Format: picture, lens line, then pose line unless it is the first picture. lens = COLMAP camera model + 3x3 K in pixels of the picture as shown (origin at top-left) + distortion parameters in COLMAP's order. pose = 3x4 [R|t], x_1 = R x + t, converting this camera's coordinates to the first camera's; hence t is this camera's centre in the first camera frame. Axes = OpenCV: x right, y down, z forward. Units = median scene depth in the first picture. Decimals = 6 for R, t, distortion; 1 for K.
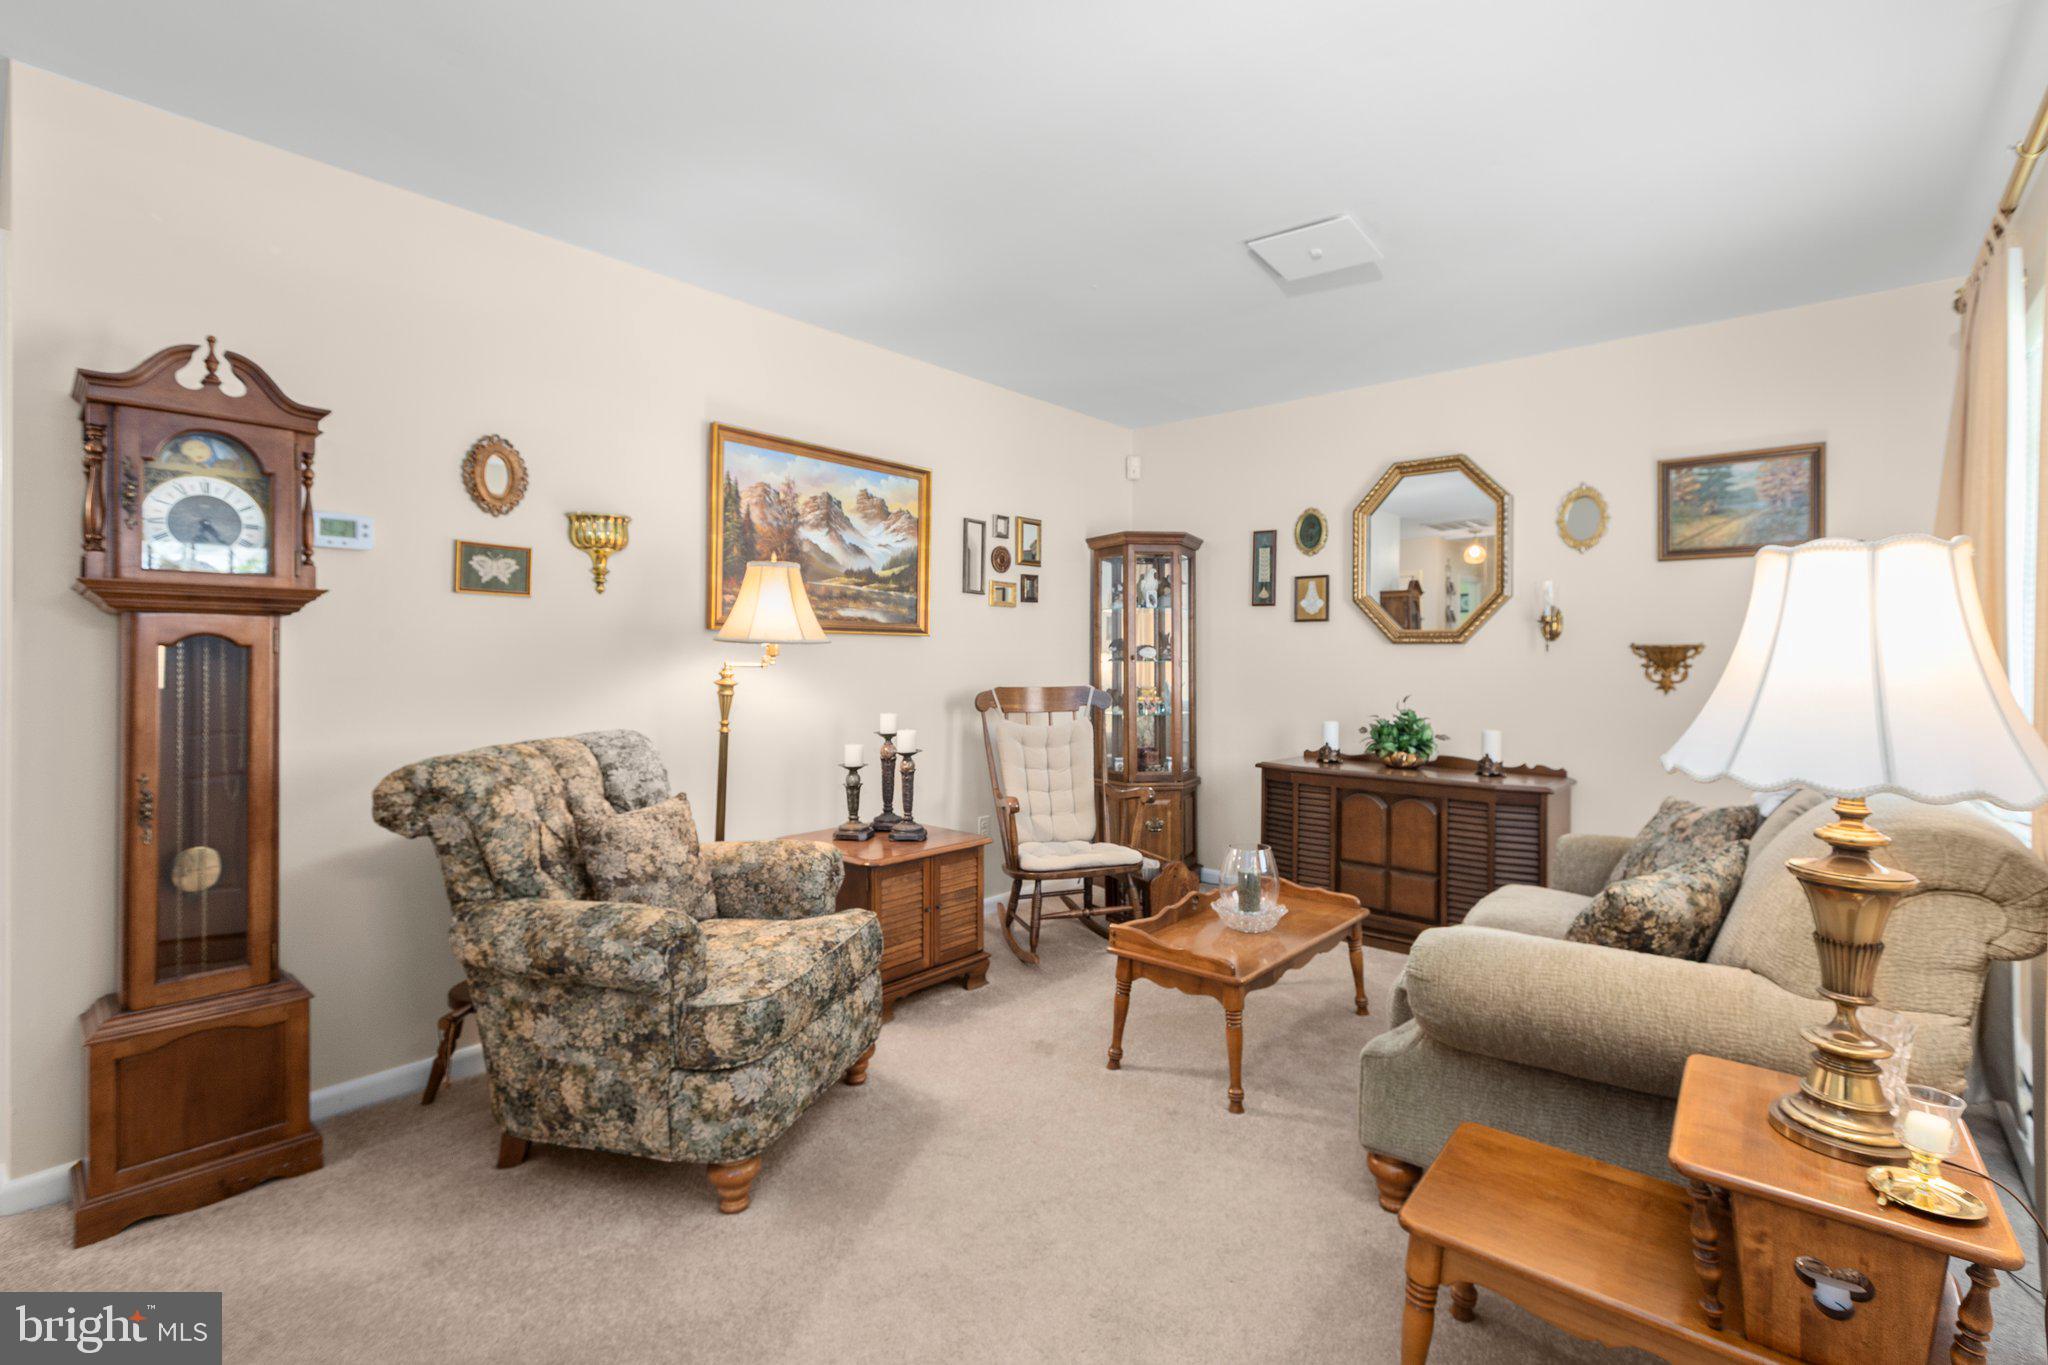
lens RADIAL K [[917.8, 0, 1018.8], [0, 917.8, 656.7], [0, 0, 1]] dist [-0.000441, 0.000182]
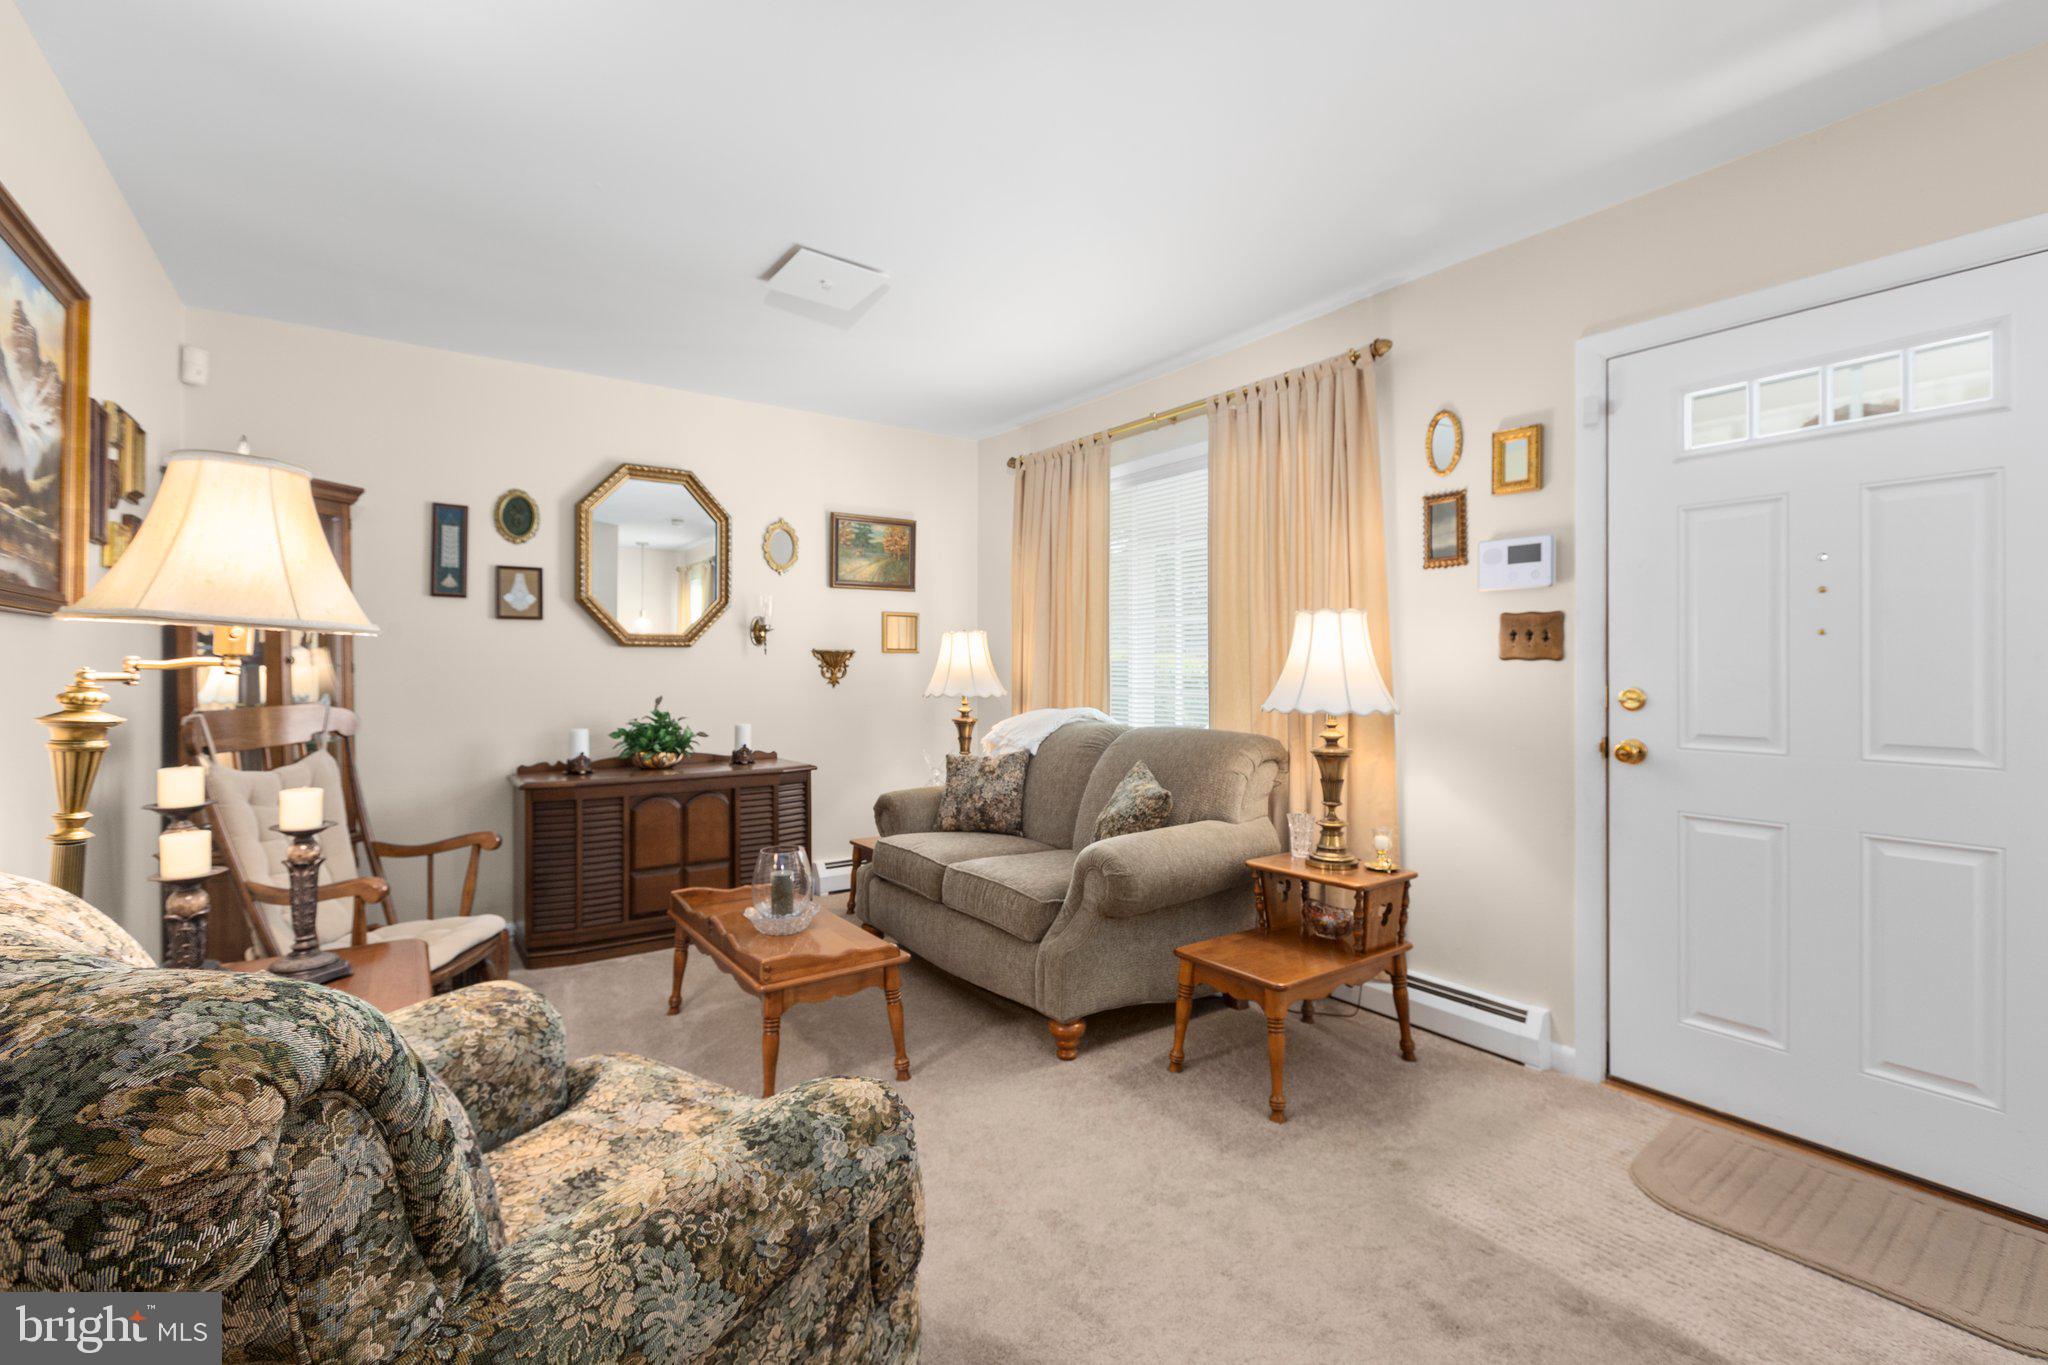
lens RADIAL K [[917.8, 0, 1018.8], [0, 917.8, 656.7], [0, 0, 1]] dist [-0.000441, 0.000182]
pose [[0.233648, 0.003219, 0.972316, -0.496462], [0.000708, 0.999994, -0.003481, 0.001204], [-0.972321, 0.001501, 0.233644, 0.389990]]
